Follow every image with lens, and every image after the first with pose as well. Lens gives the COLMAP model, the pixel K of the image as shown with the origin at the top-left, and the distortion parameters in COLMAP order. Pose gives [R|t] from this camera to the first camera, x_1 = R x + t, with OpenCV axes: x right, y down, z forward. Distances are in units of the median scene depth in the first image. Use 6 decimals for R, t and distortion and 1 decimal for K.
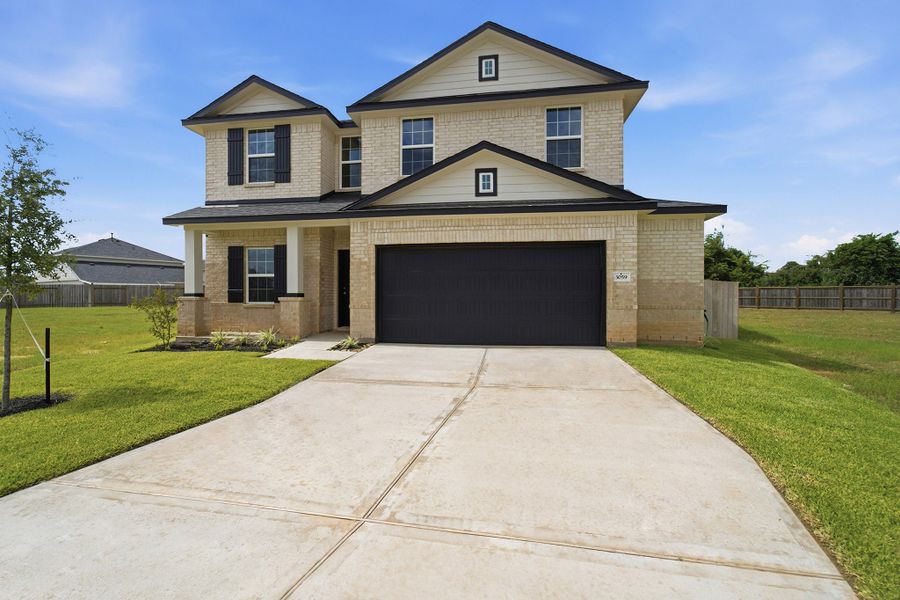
lens RADIAL K [[378.0, 0, 451.7], [0, 378.0, 296.8], [0, 0, 1]] dist [-0.020270, 0.000643]
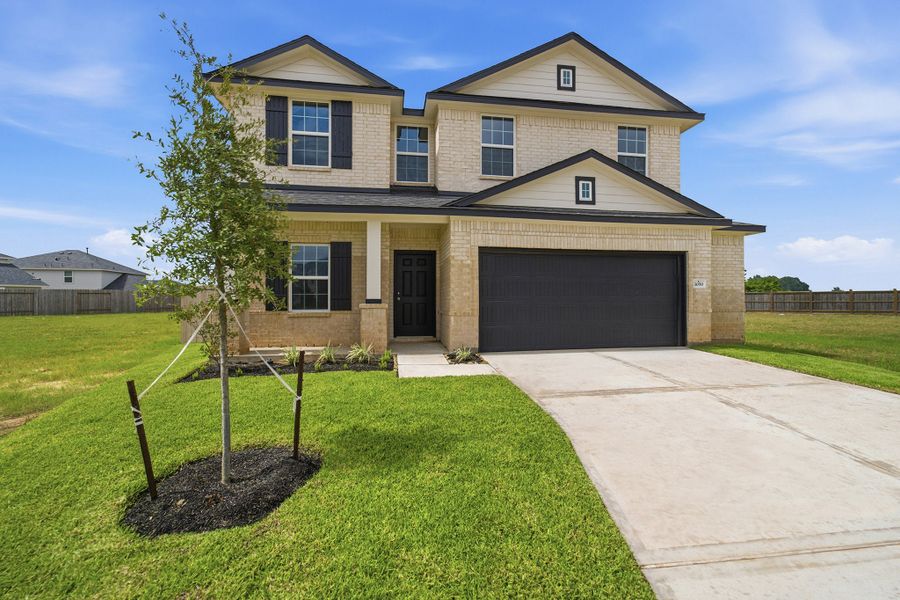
lens RADIAL K [[389.6, 0, 448.3], [0, 389.6, 296.1], [0, 0, 1]] dist [-0.040604, 0.030620]
pose [[0.952216, -0.001106, 0.305422, -0.523548], [0.003842, 0.999958, -0.008357, -0.008499], [-0.305400, 0.009132, 0.952180, 0.104262]]
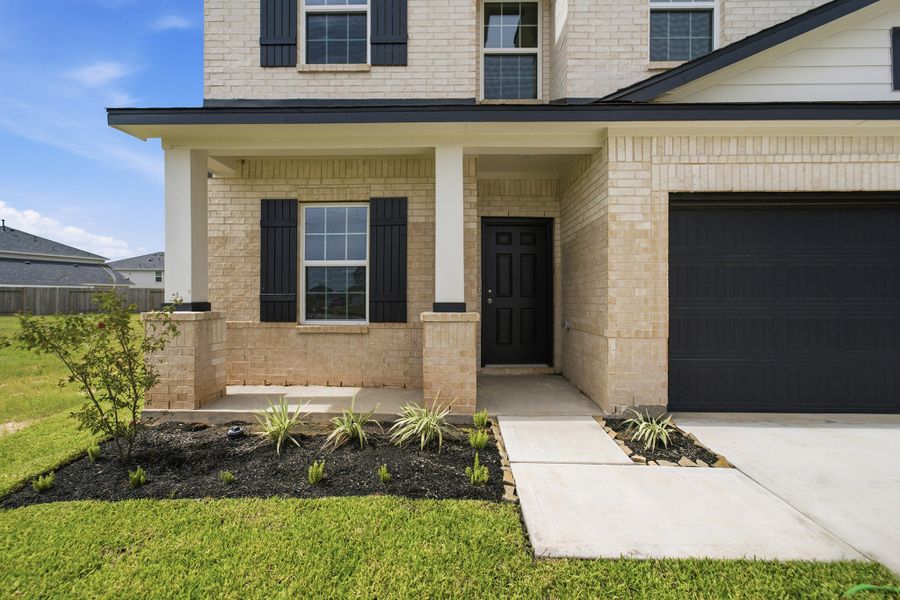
lens RADIAL K [[380.3, 0, 447.7], [0, 380.3, 298.5], [0, 0, 1]] dist [0.000112, 0.000359]
pose [[0.988966, -0.001534, 0.148137, -0.481905], [0.001380, 0.999998, 0.001142, -0.014736], [-0.148139, -0.000925, 0.988966, 0.557640]]
